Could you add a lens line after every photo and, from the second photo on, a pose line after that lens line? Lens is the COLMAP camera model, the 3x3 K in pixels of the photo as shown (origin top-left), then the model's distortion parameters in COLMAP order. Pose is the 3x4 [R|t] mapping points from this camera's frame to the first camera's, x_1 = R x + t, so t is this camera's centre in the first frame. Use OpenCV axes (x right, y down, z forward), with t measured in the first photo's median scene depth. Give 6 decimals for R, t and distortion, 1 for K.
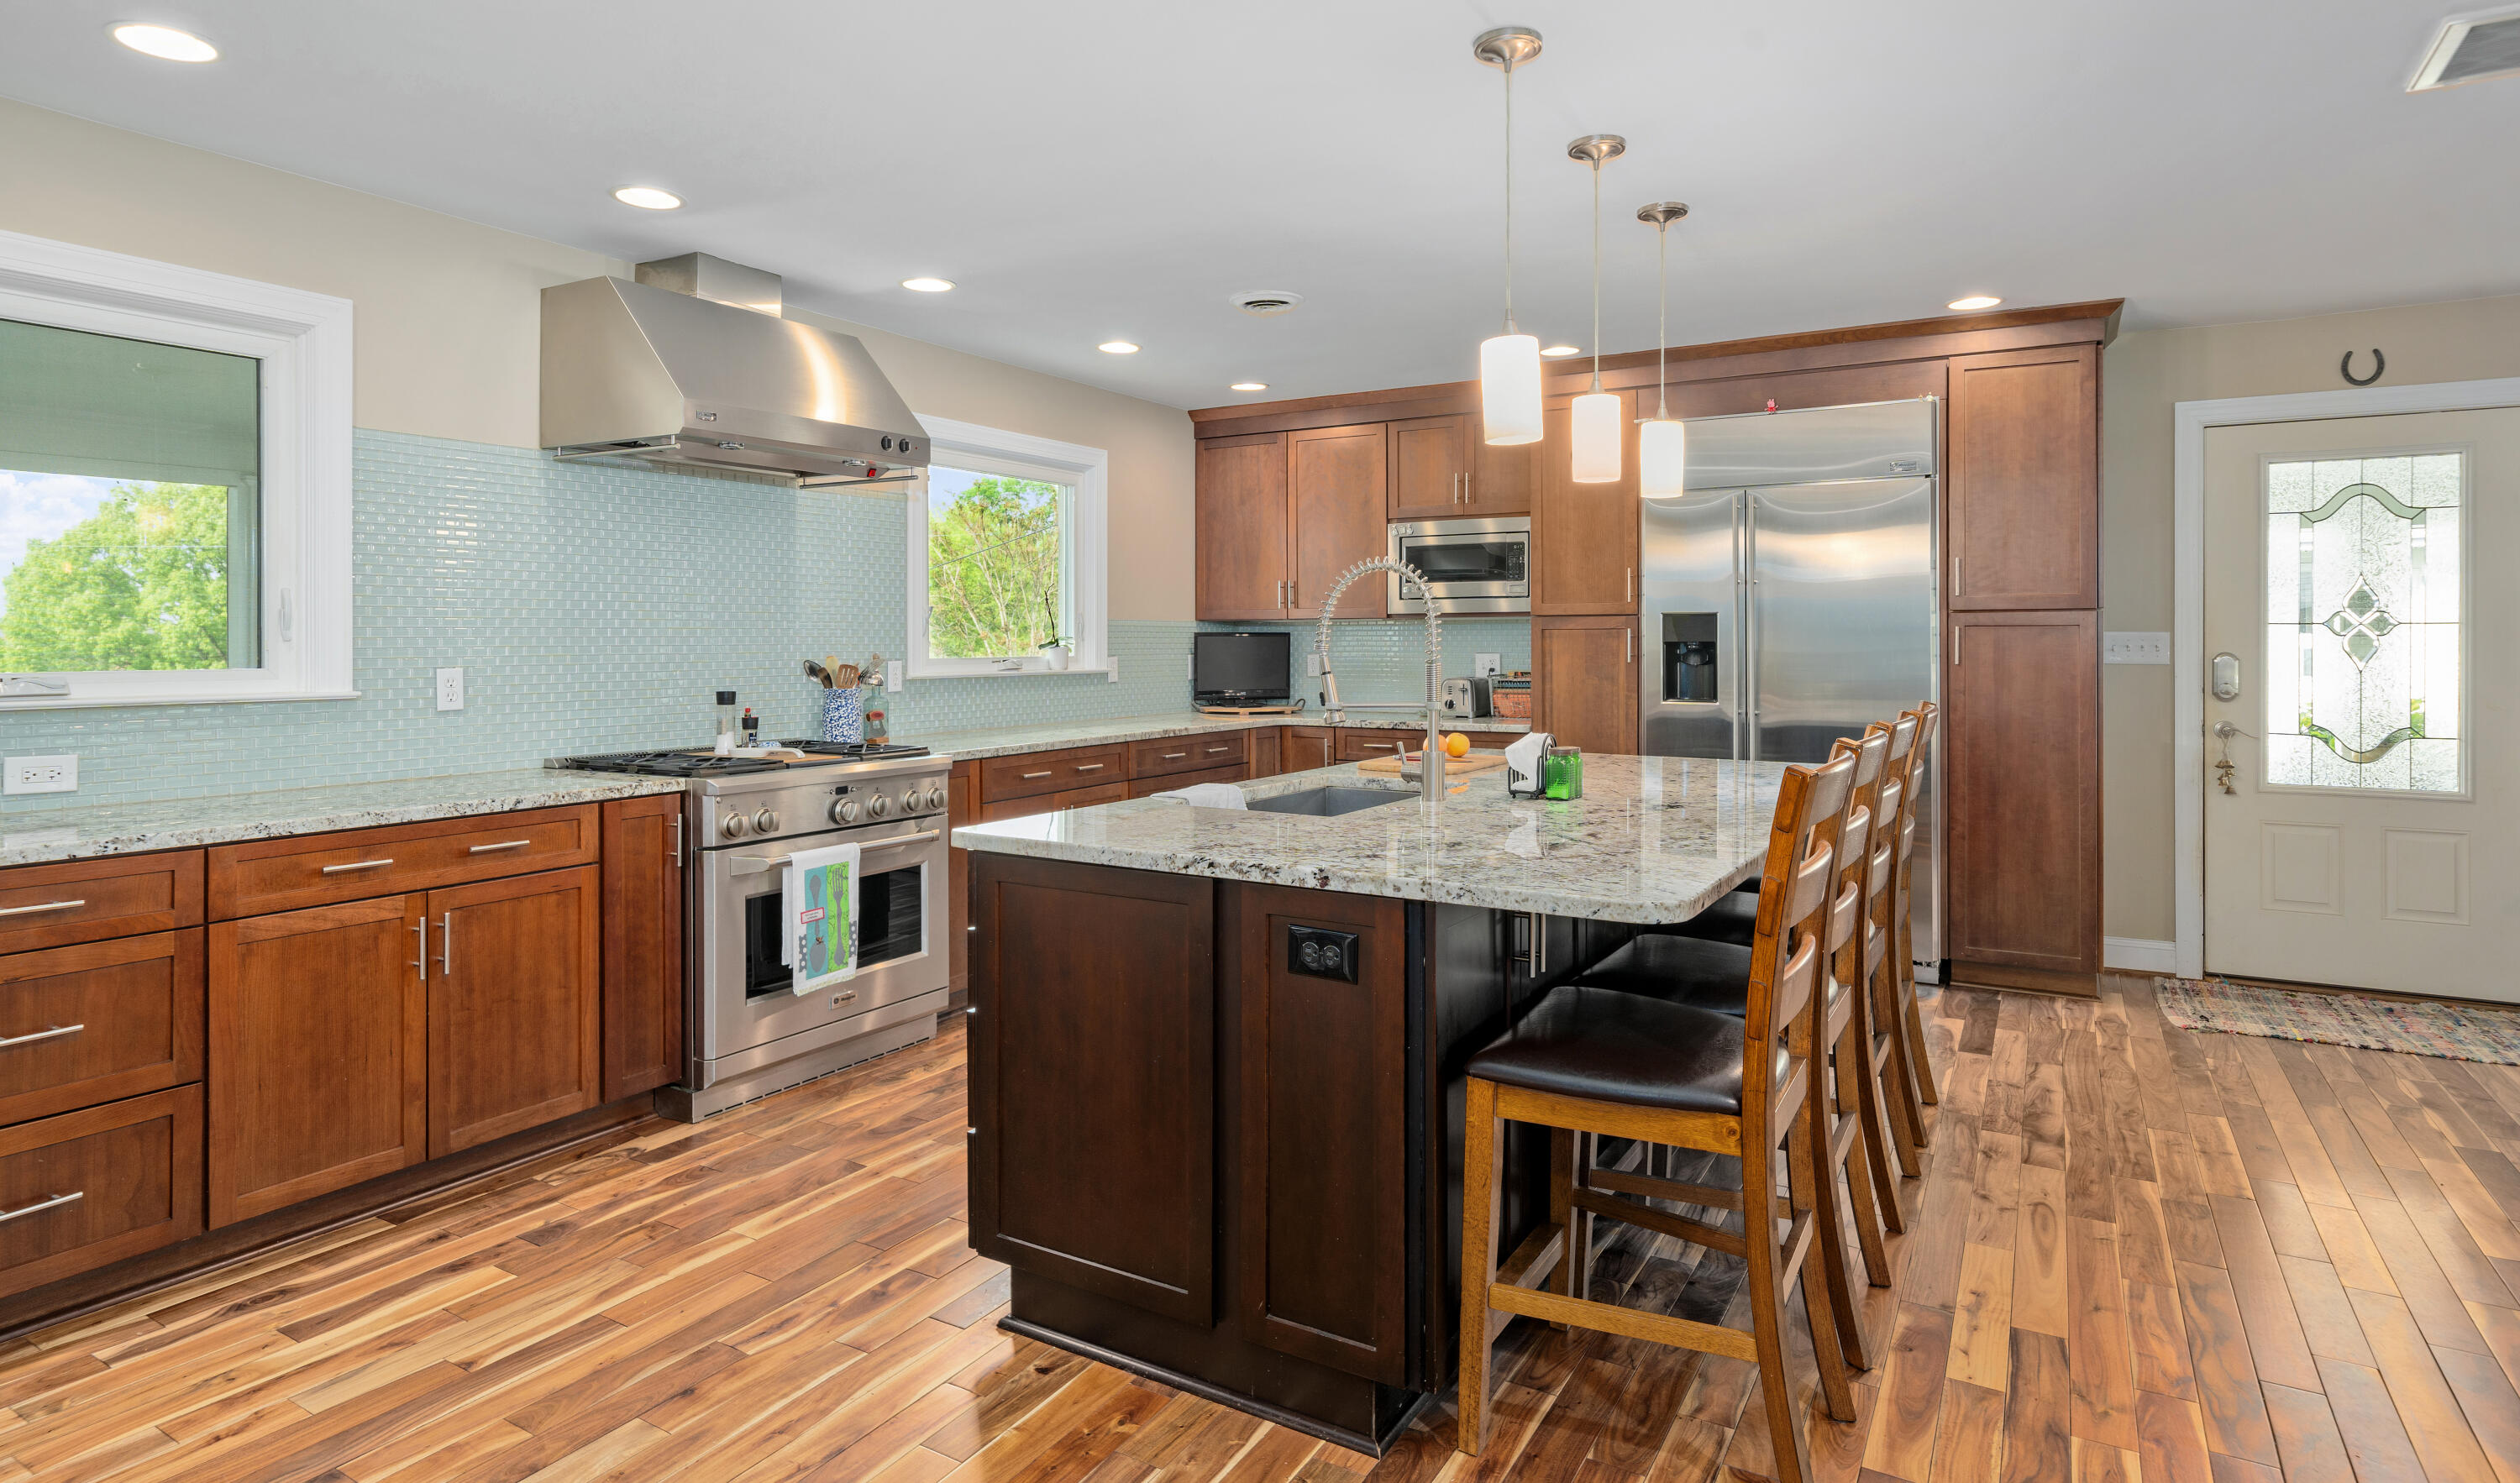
lens RADIAL K [[1347.0, 0, 1240.9], [0, 1347.0, 646.8], [0, 0, 1]] dist [0.001927, -0.000139]
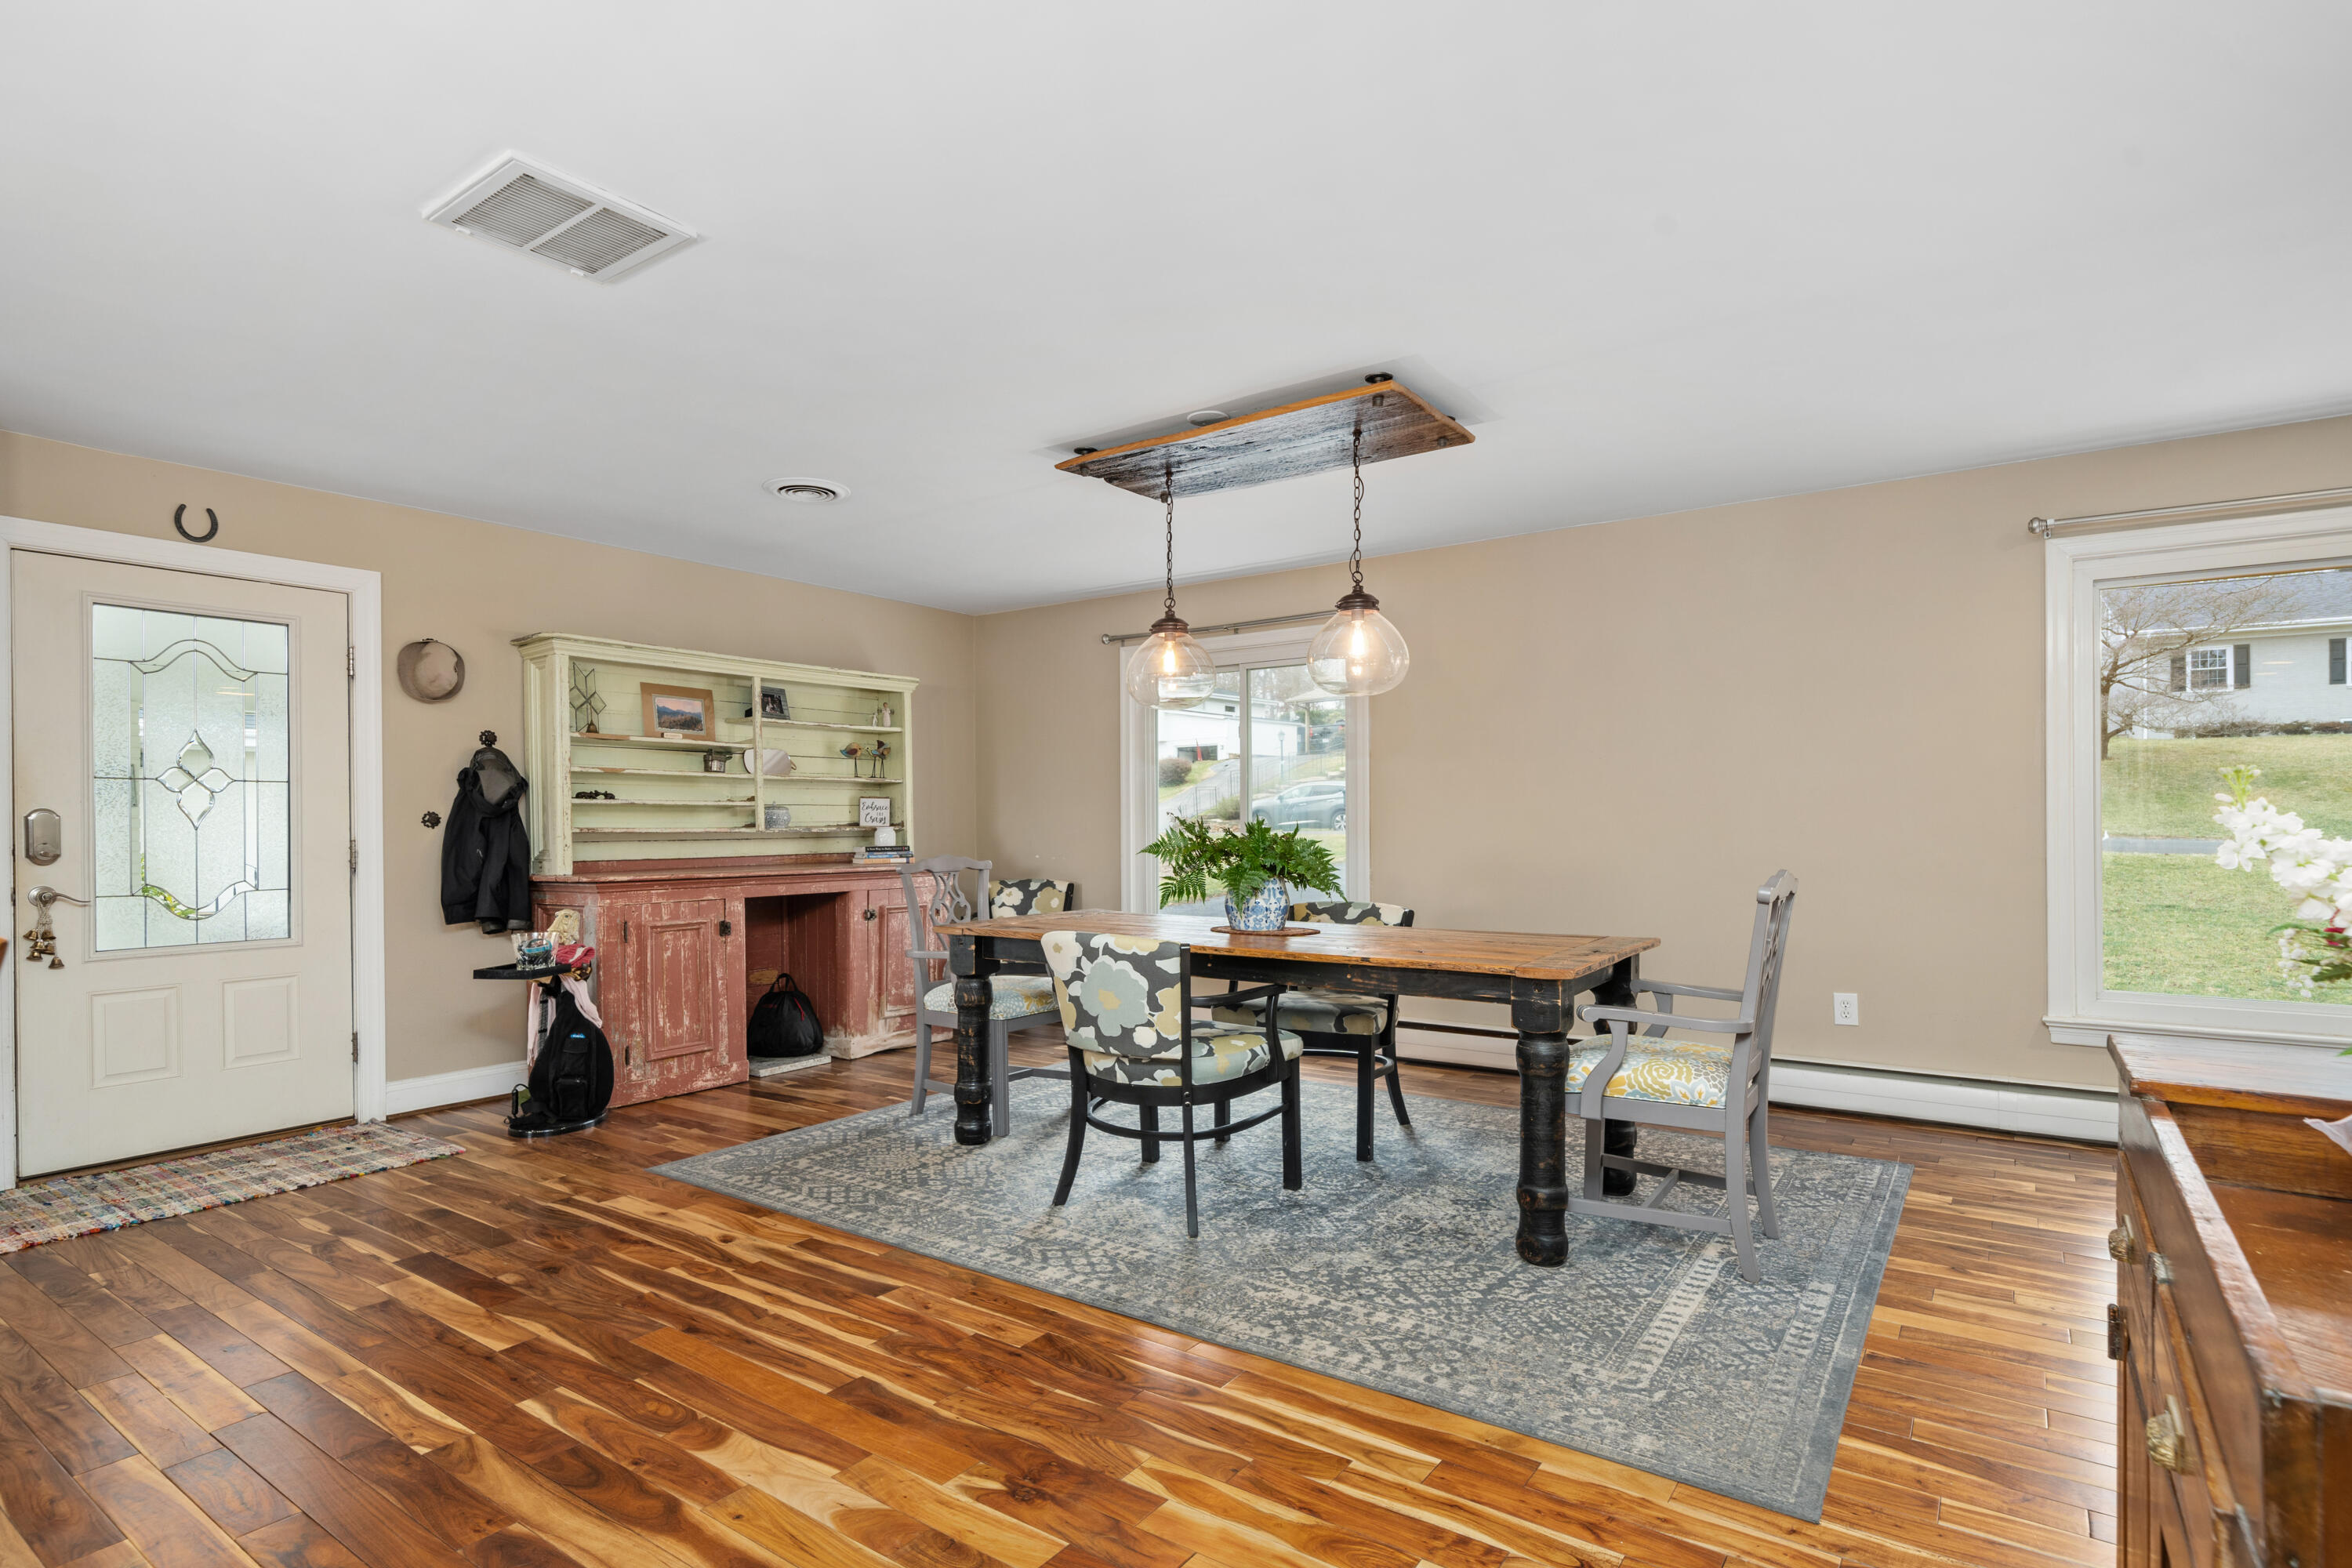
lens RADIAL K [[1099.5, 0, 1177.1], [0, 1099.5, 831.9], [0, 0, 1]] dist [0.000976, -0.000082]
pose [[0.033318, -0.004566, 0.999434, 0.046750], [0.009260, 0.999948, 0.004260, 0.030010], [-0.999402, 0.009113, 0.033359, 0.299697]]
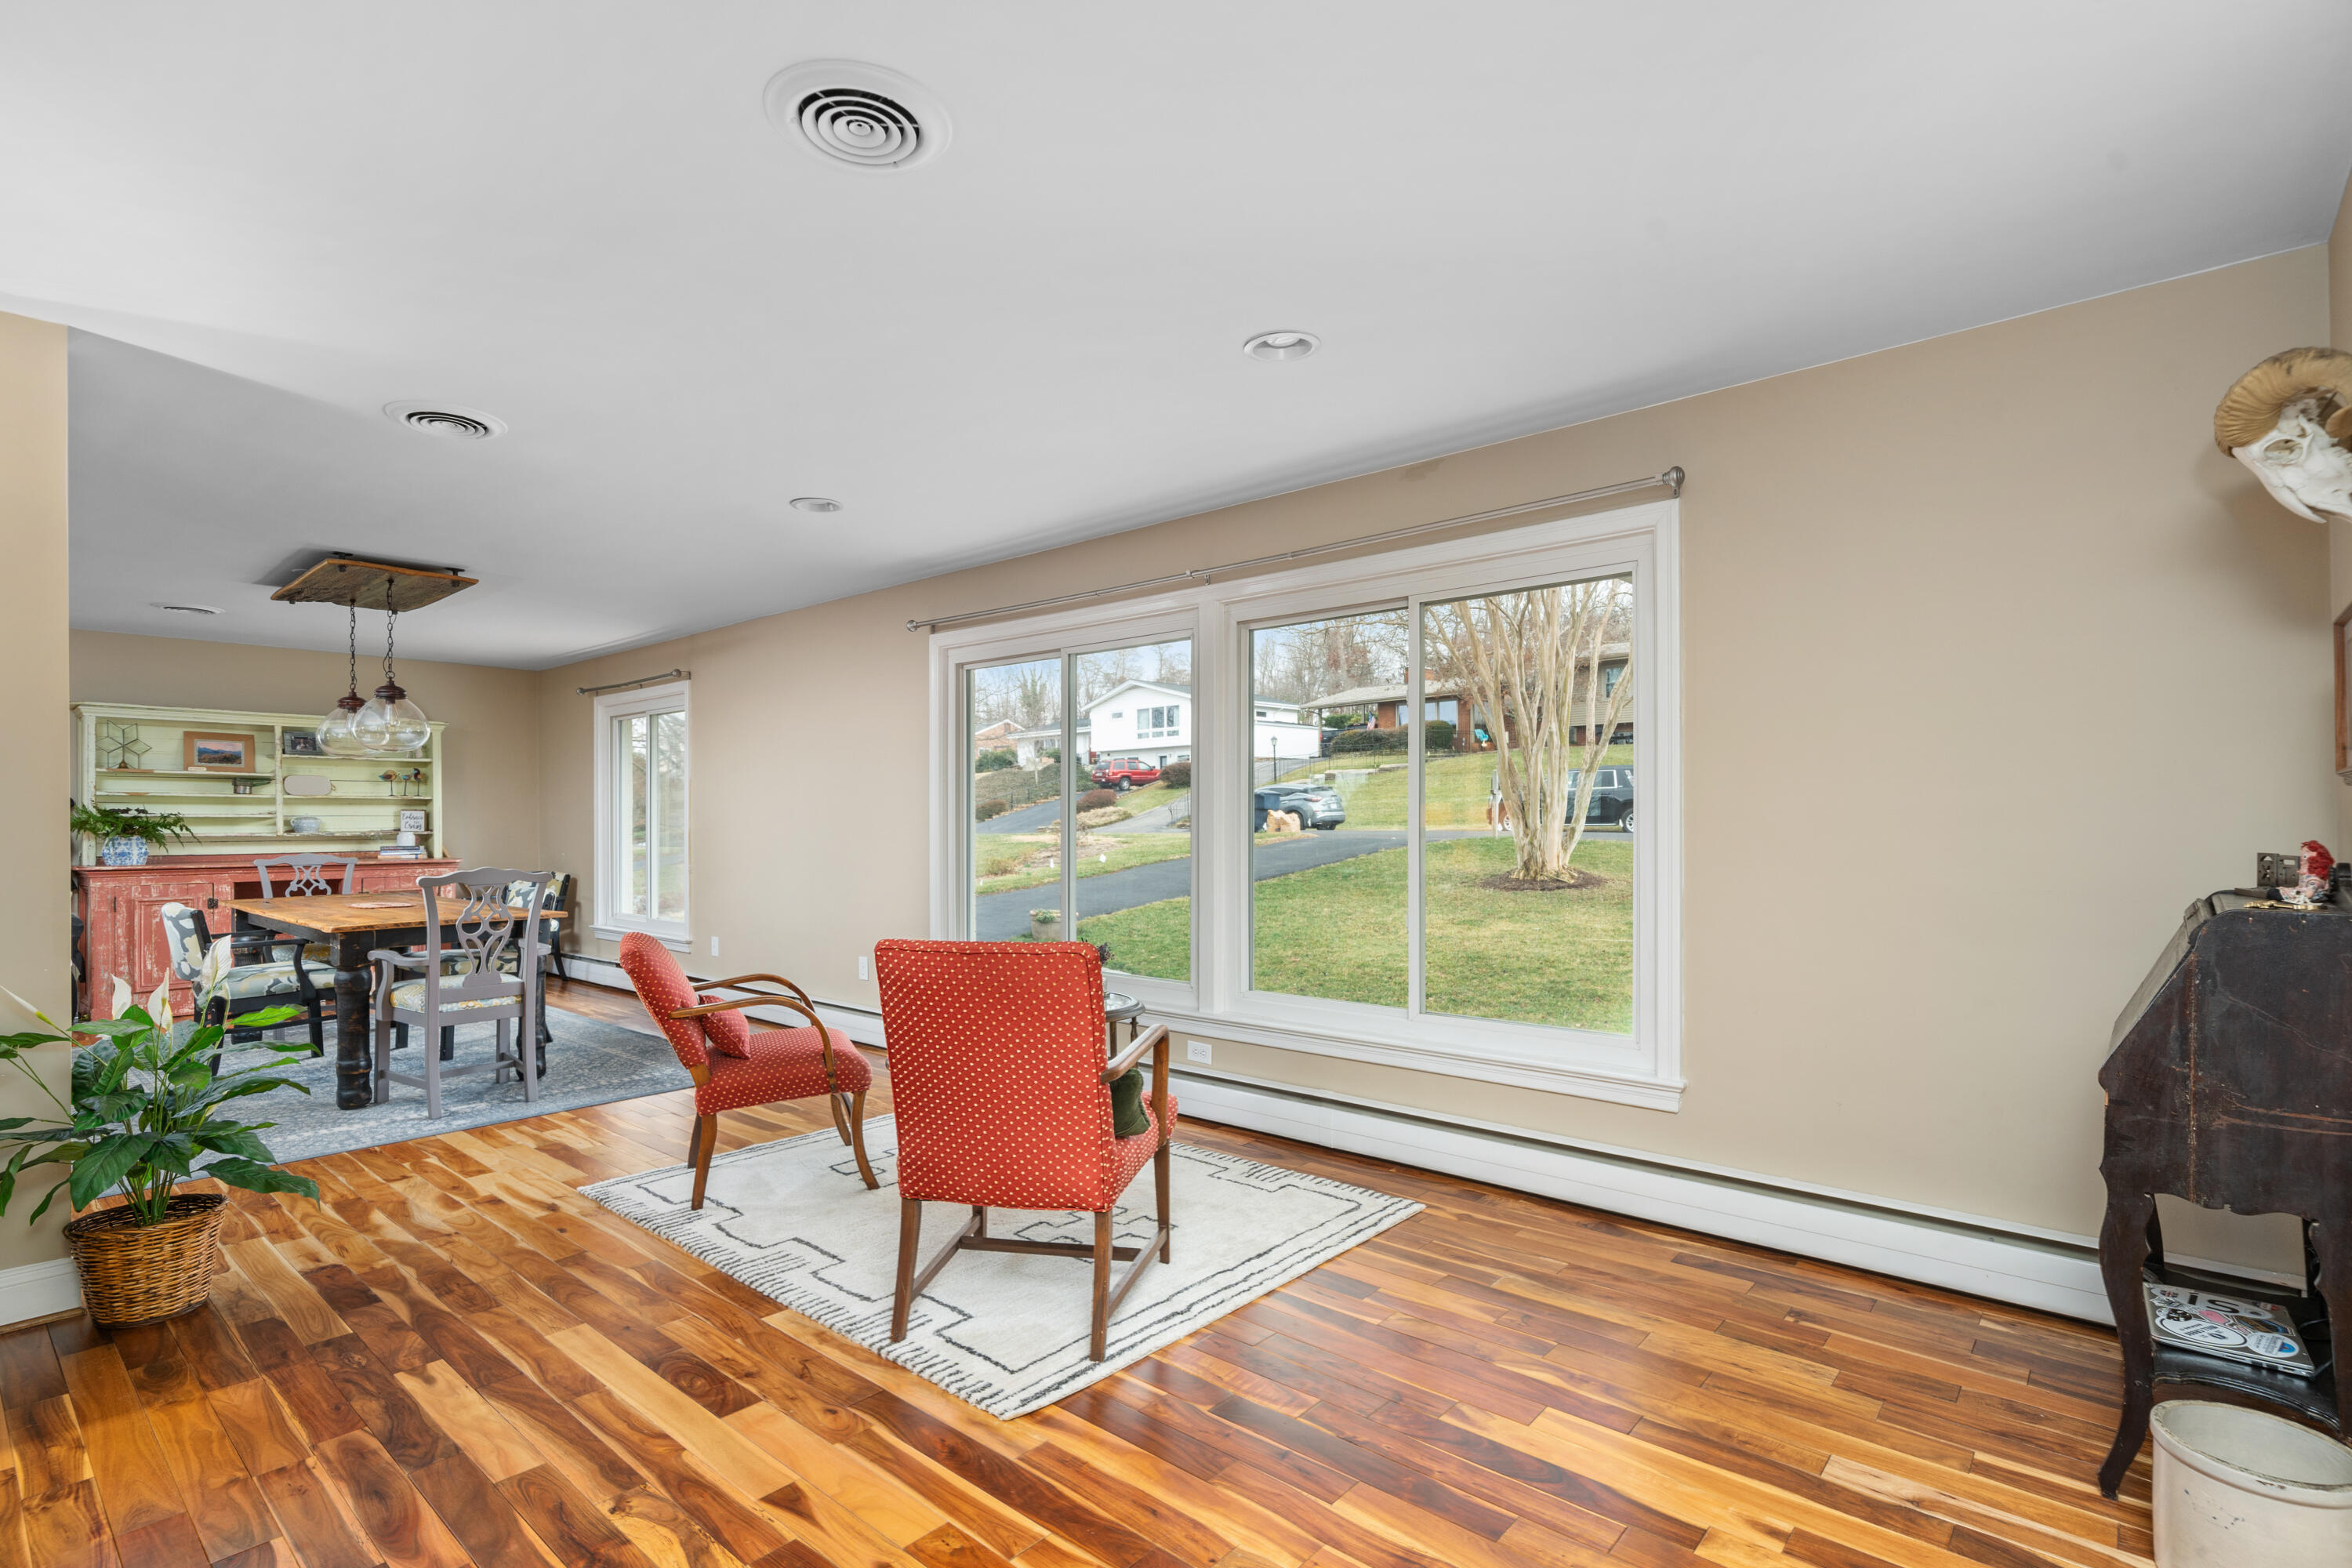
lens RADIAL K [[1085.8, 0, 1182.4], [0, 1085.8, 822.7], [0, 0, 1]] dist [0.002608, 0.000322]
pose [[0.152708, 0.001577, 0.988270, -0.223633], [0.006804, 0.999973, -0.002647, 0.023792], [-0.988248, 0.007129, 0.152693, -0.921521]]
